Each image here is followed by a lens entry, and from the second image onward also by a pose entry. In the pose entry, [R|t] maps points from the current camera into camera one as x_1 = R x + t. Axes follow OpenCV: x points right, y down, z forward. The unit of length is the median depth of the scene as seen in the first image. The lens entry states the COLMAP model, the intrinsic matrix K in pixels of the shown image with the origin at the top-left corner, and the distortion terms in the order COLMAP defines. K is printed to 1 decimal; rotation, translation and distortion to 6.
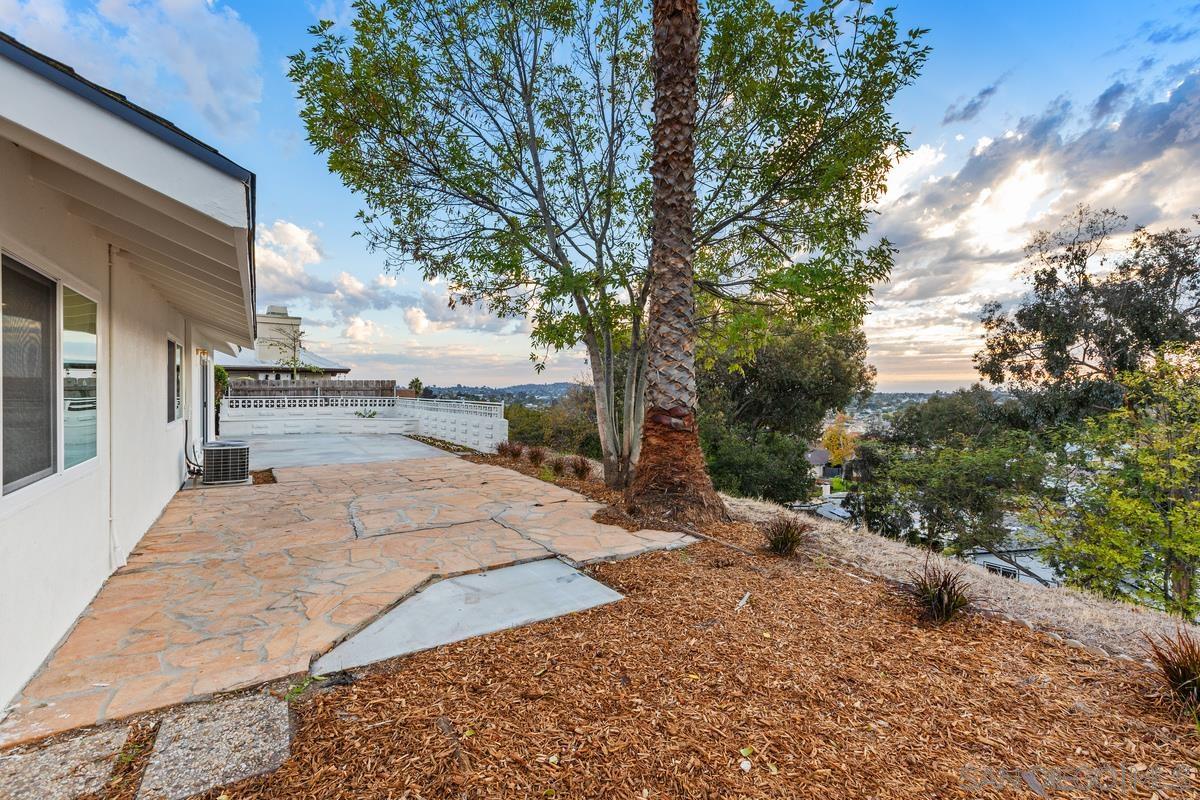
lens RADIAL K [[548.7, 0, 597.6], [0, 548.7, 392.8], [0, 0, 1]] dist [0.000584, 0.000438]
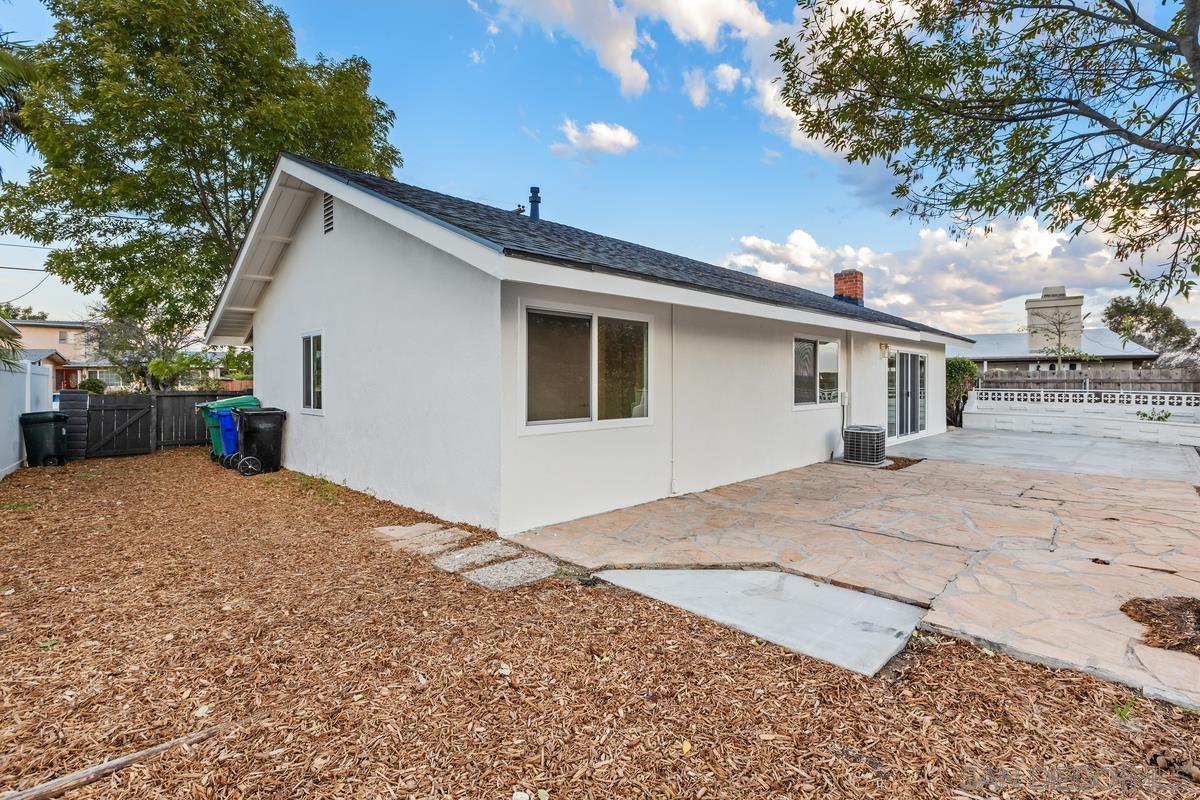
lens RADIAL K [[548.7, 0, 597.5], [0, 548.7, 392.1], [0, 0, 1]] dist [0.000584, 0.000438]
pose [[0.213144, 0.021009, -0.976795, 0.524973], [-0.011916, 0.999750, 0.018903, 0.010047], [0.976948, 0.007610, 0.213341, 0.429006]]
